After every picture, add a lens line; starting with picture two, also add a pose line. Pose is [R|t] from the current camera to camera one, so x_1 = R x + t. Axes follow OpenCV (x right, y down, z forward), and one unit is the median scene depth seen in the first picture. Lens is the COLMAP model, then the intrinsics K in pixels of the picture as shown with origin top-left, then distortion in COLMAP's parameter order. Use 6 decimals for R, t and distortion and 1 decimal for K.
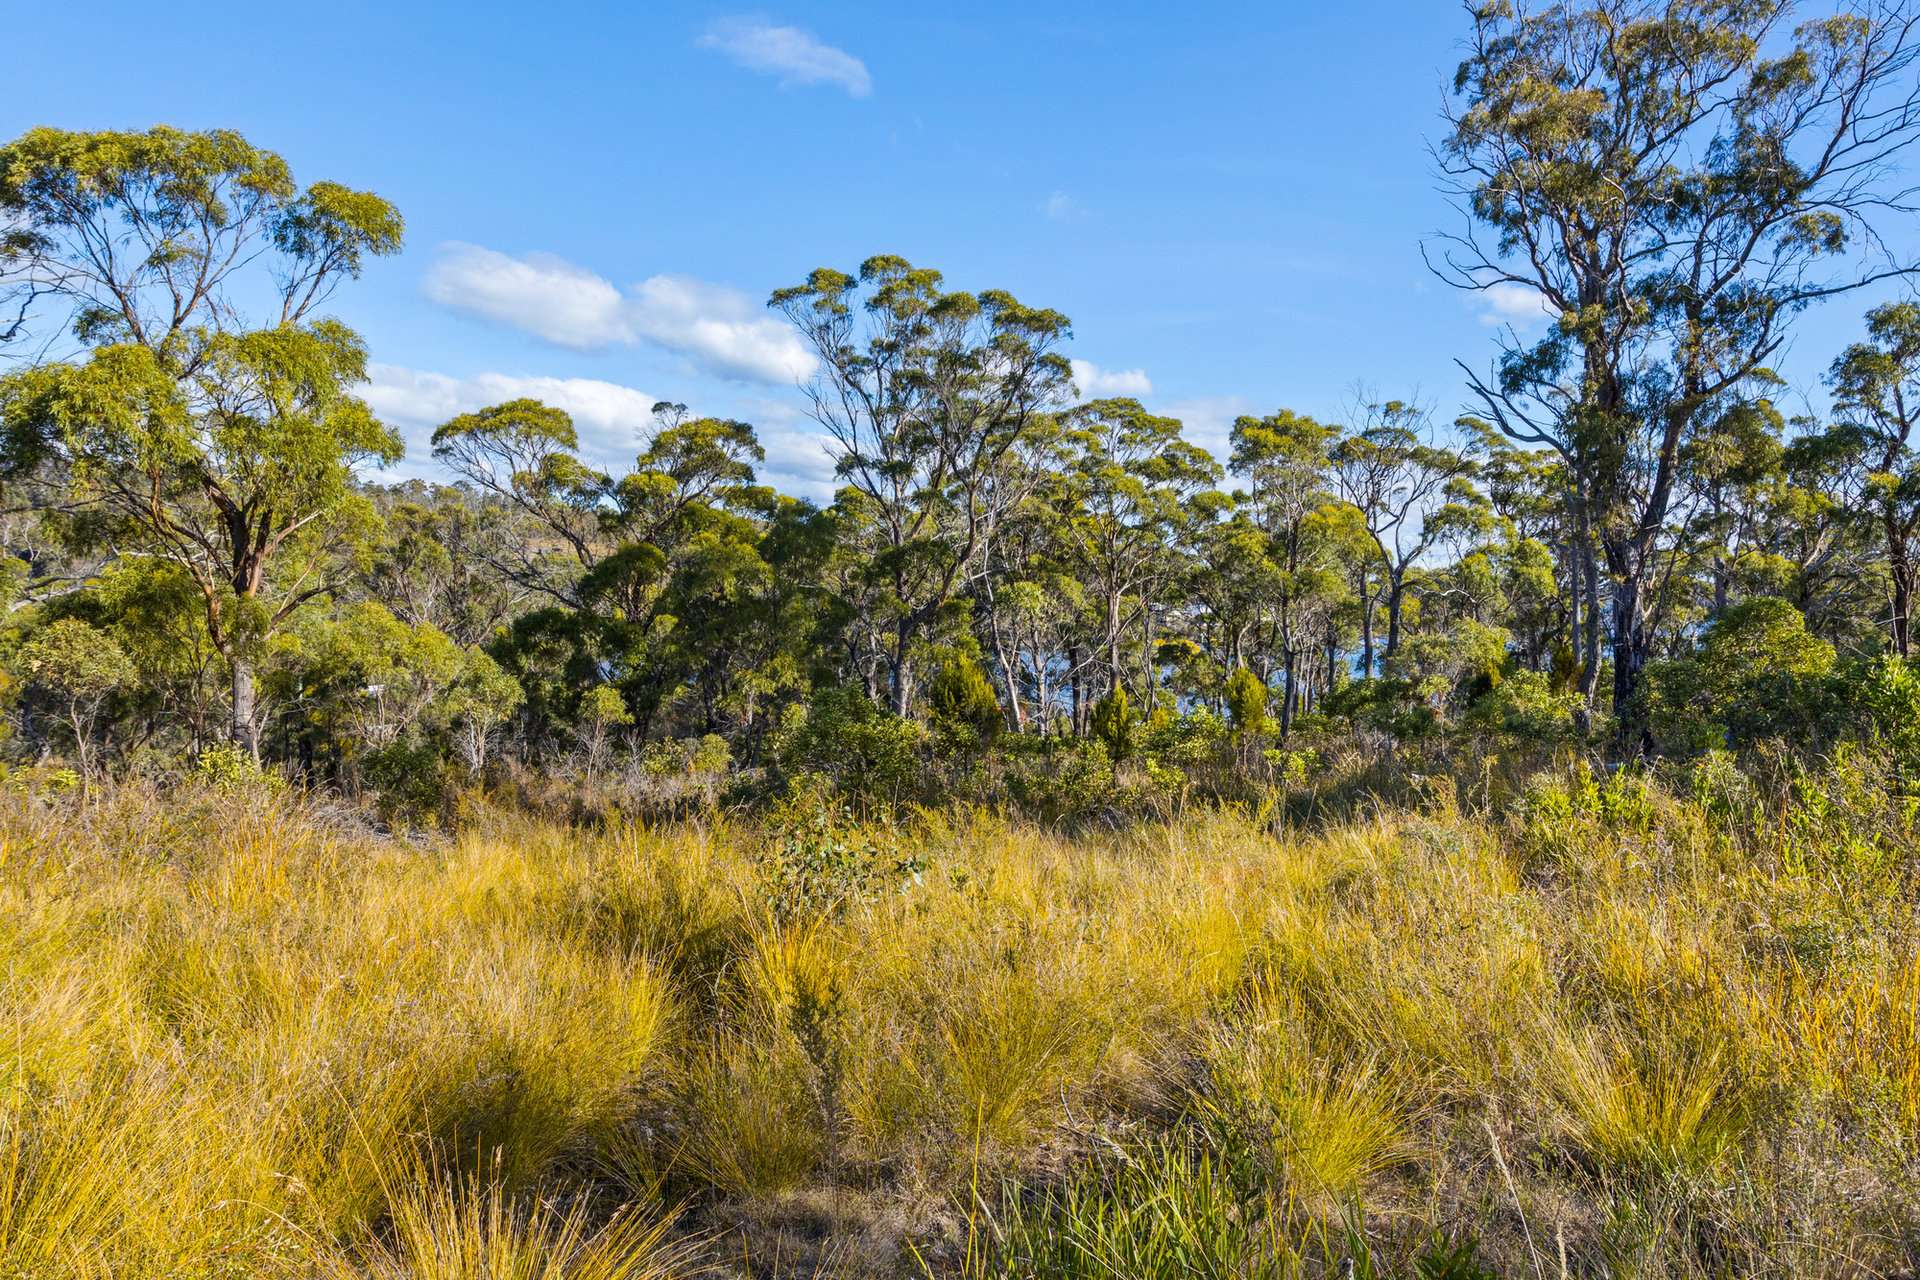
lens RADIAL K [[1339.7, 0, 979.3], [0, 1339.7, 623.9], [0, 0, 1]] dist [-0.004796, 0.013952]
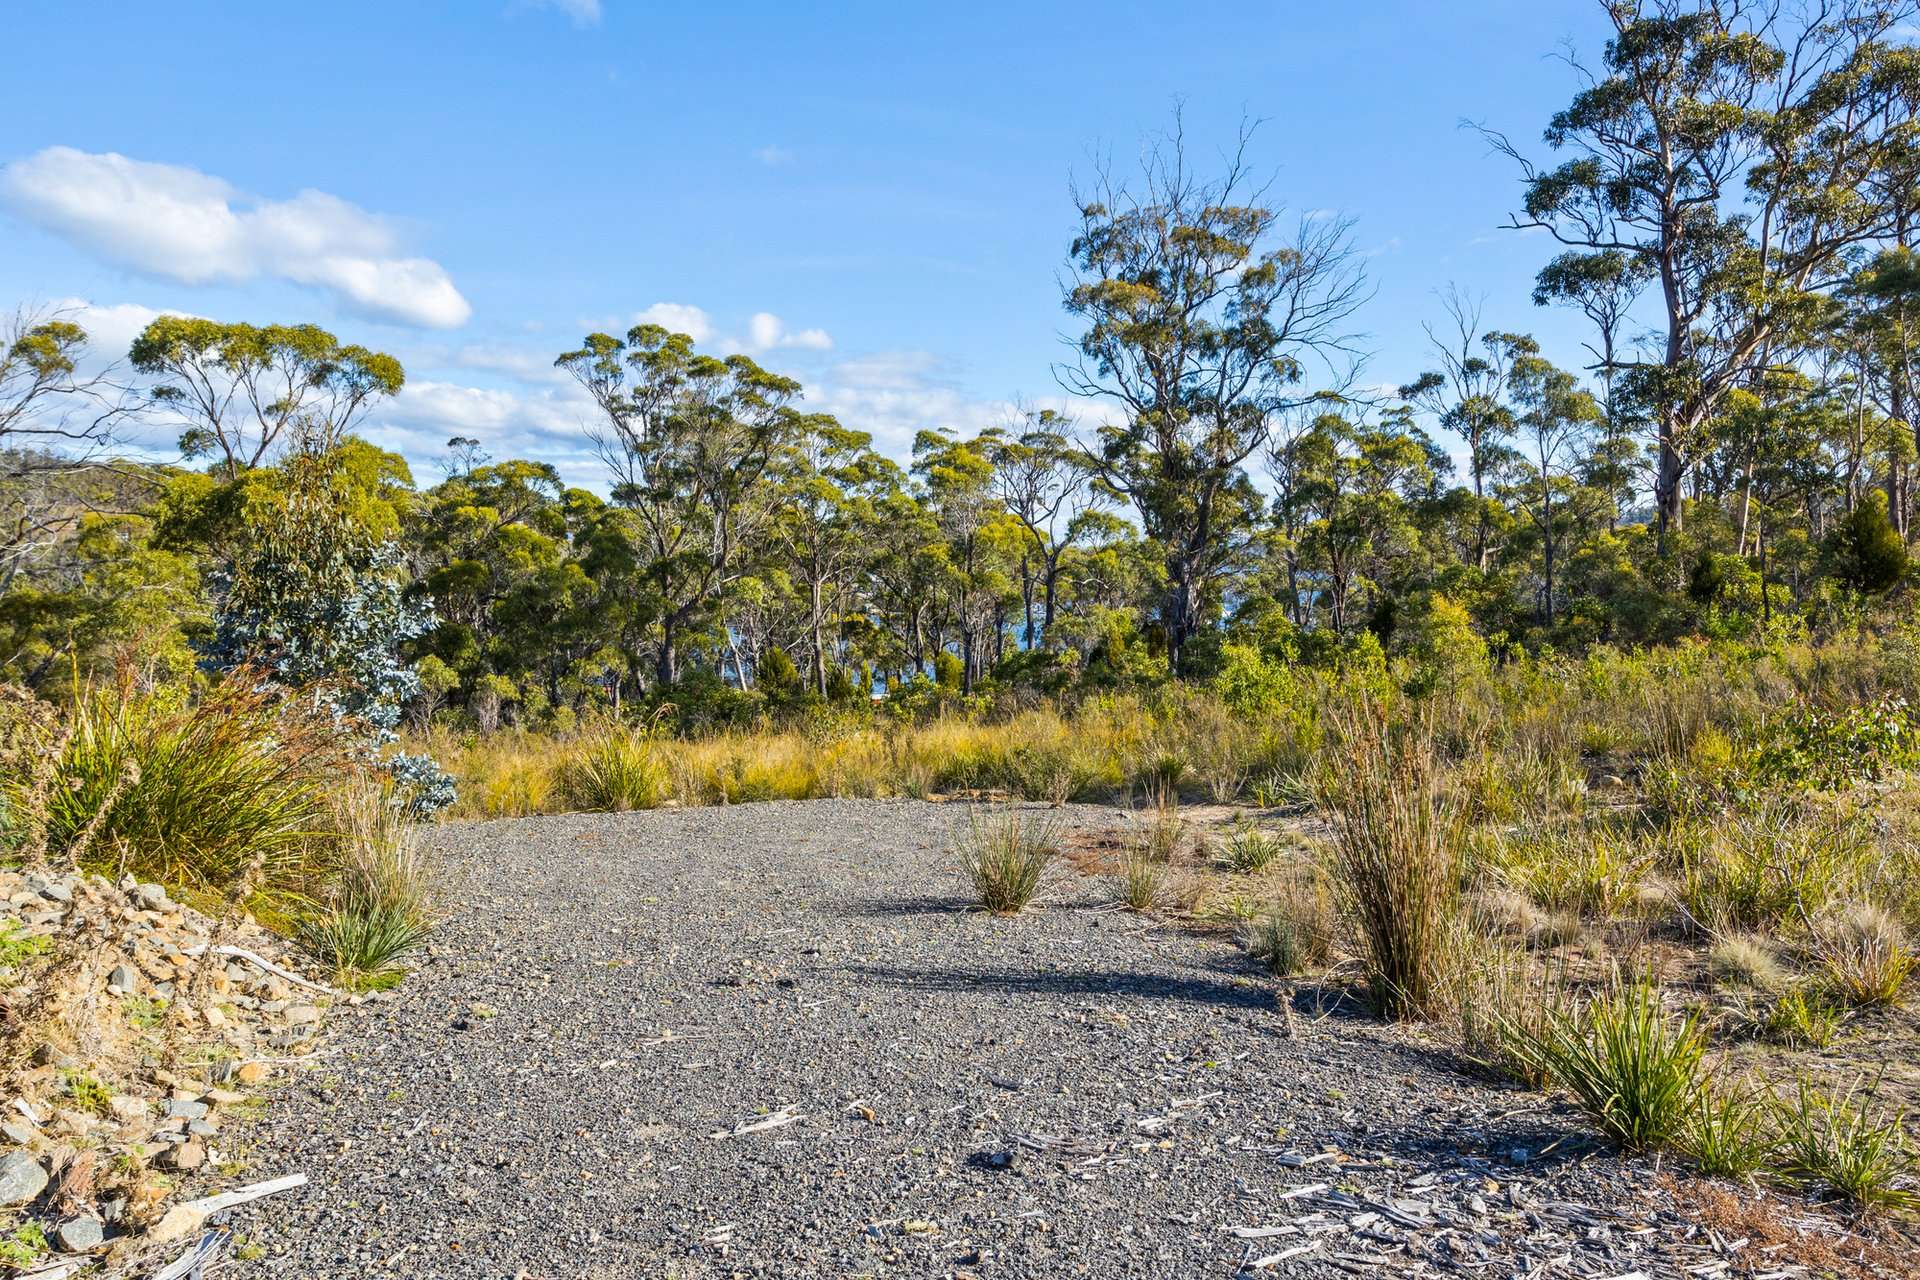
lens RADIAL K [[1470.4, 0, 947.3], [0, 1470.4, 627.9], [0, 0, 1]] dist [-0.002130, 0.012917]
pose [[0.975244, -0.024602, 0.219758, -0.111484], [0.019355, 0.999475, 0.026000, -0.022828], [-0.220283, -0.021103, 0.975208, -0.426004]]
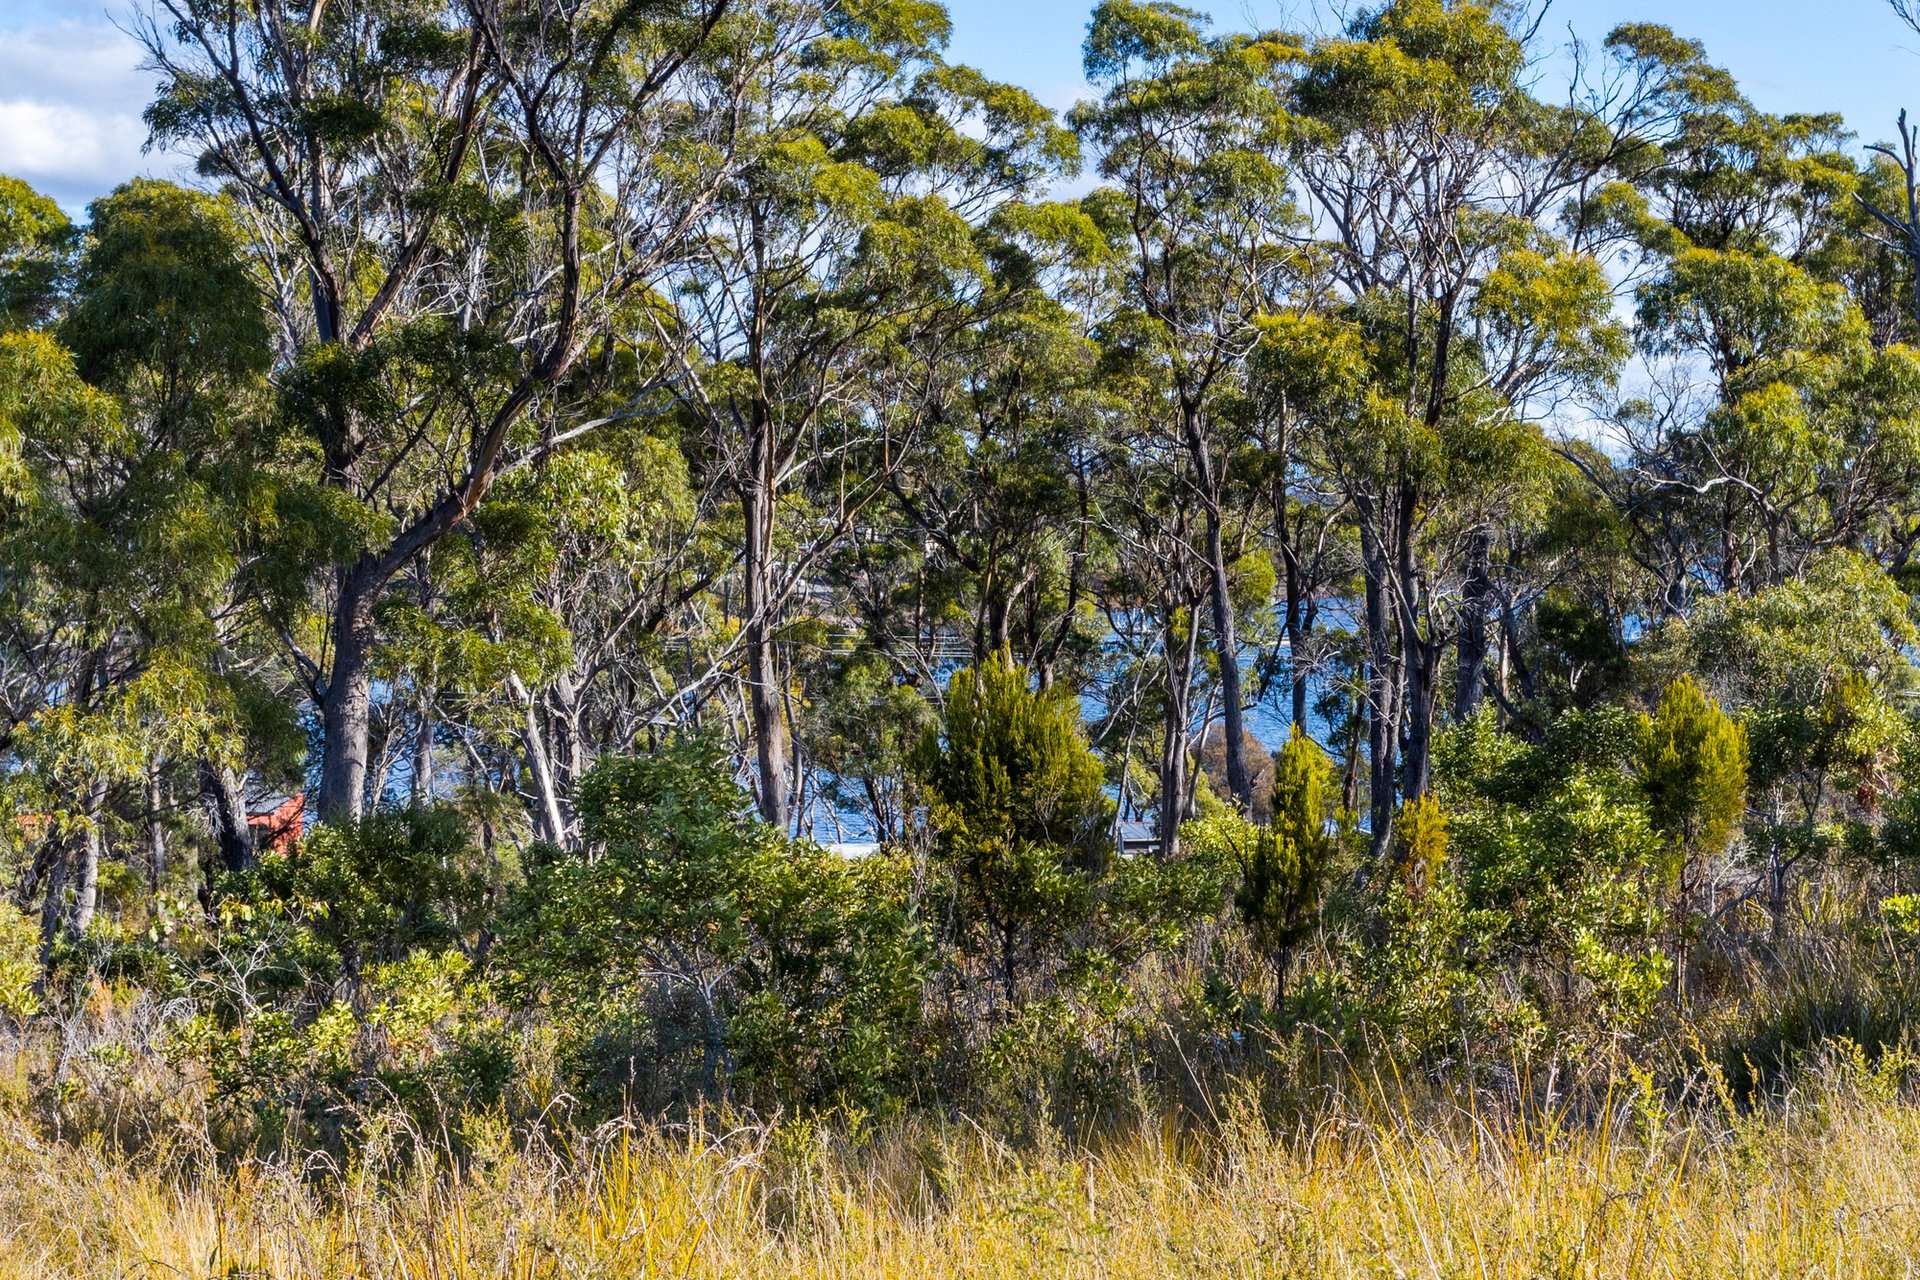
lens RADIAL K [[3767.3, 0, 962.0], [0, 3767.3, 637.7], [0, 0, 1]] dist [-0.014435, 0.000000]
pose [[0.970001, -0.008040, 0.242967, -0.147295], [0.004120, 0.999853, 0.016637, 0.001717], [-0.243065, -0.015137, 0.969892, 0.021760]]
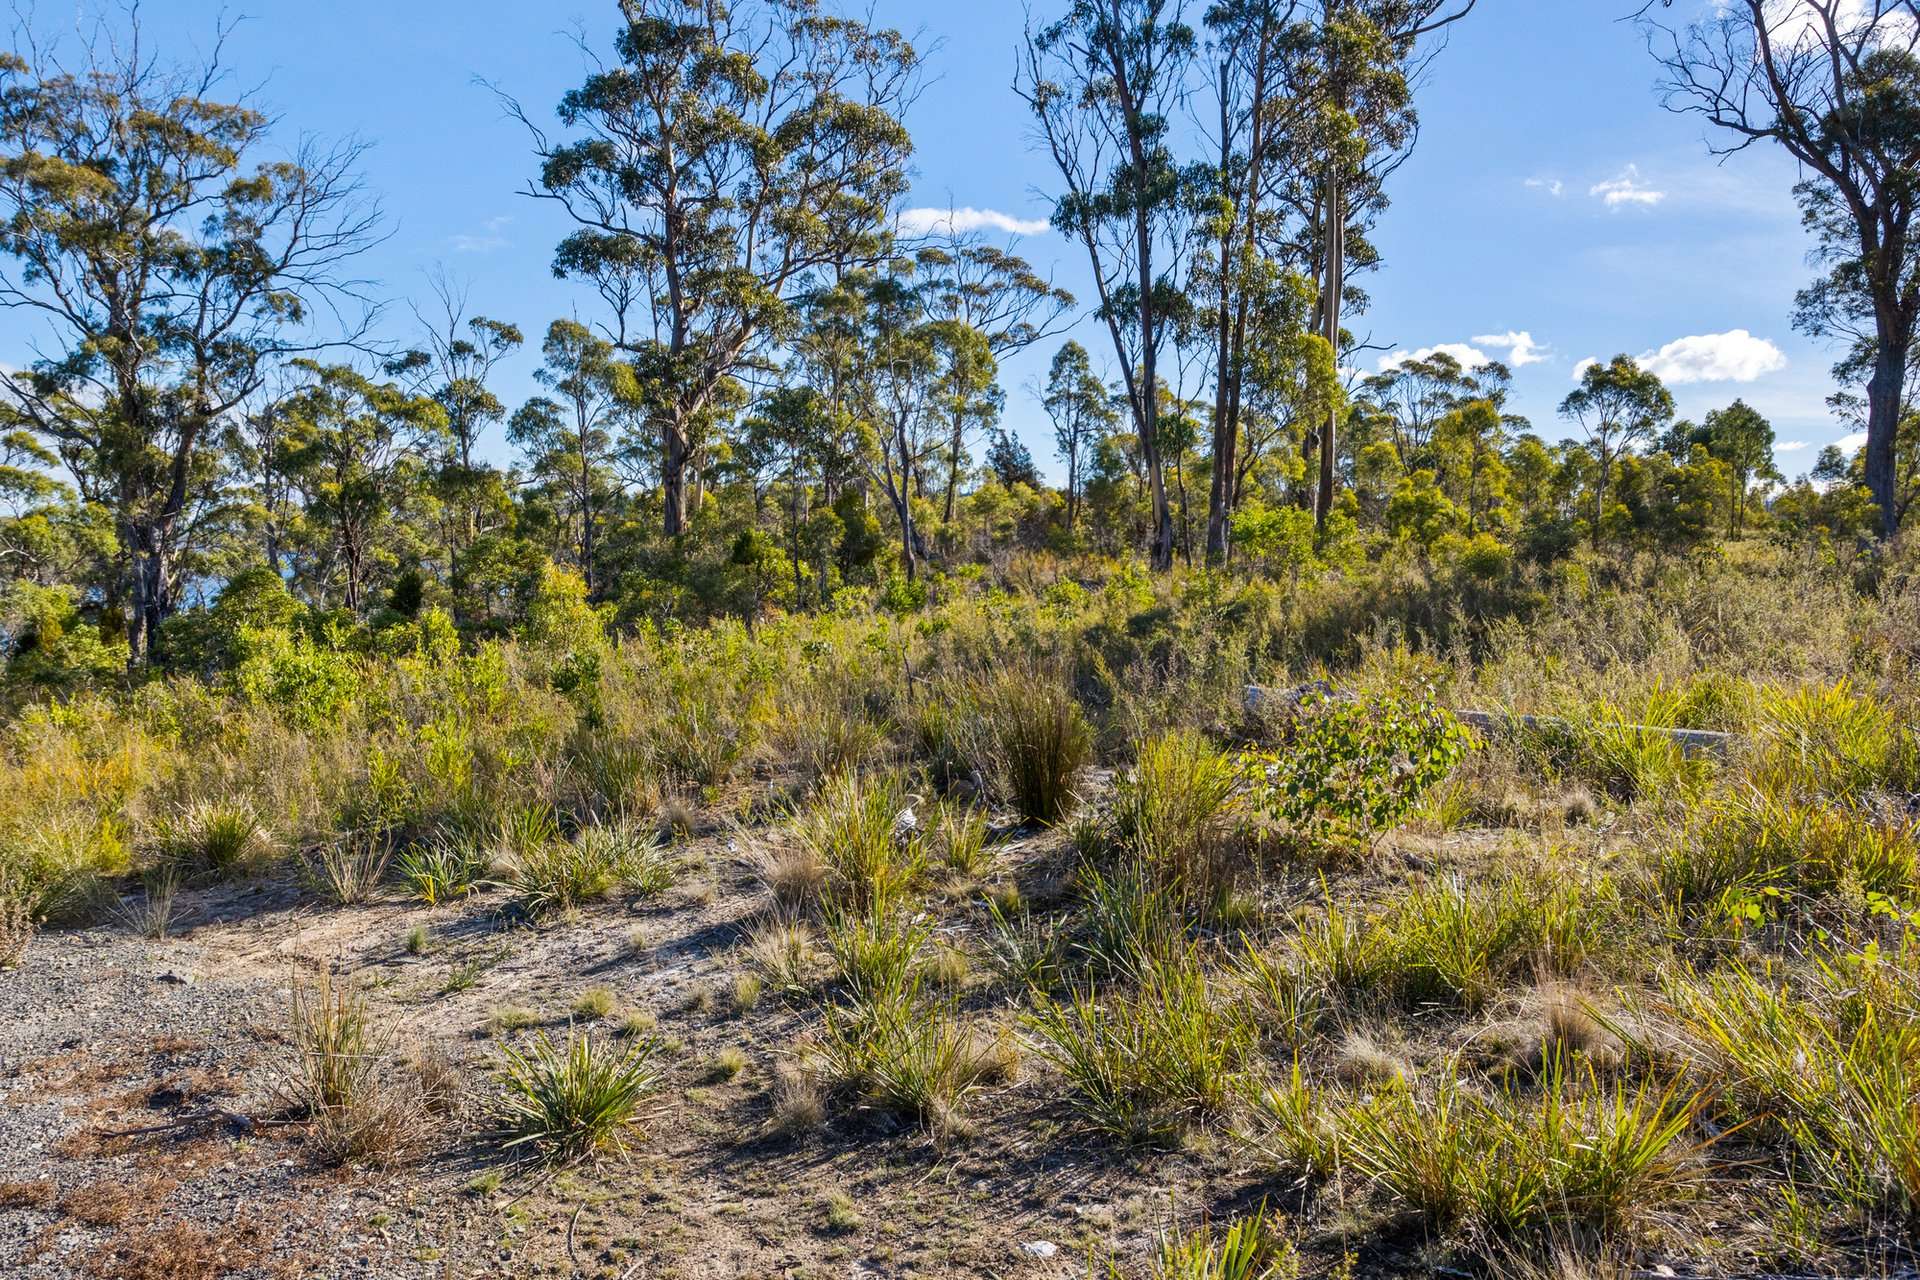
lens RADIAL K [[1323.1, 0, 948.5], [0, 1323.1, 620.0], [0, 0, 1]] dist [-0.021243, 0.019523]
pose [[0.586797, -0.043377, 0.808572, -0.059934], [0.009232, 0.998858, 0.046885, -0.015892], [-0.809682, -0.020047, 0.586527, -0.242987]]
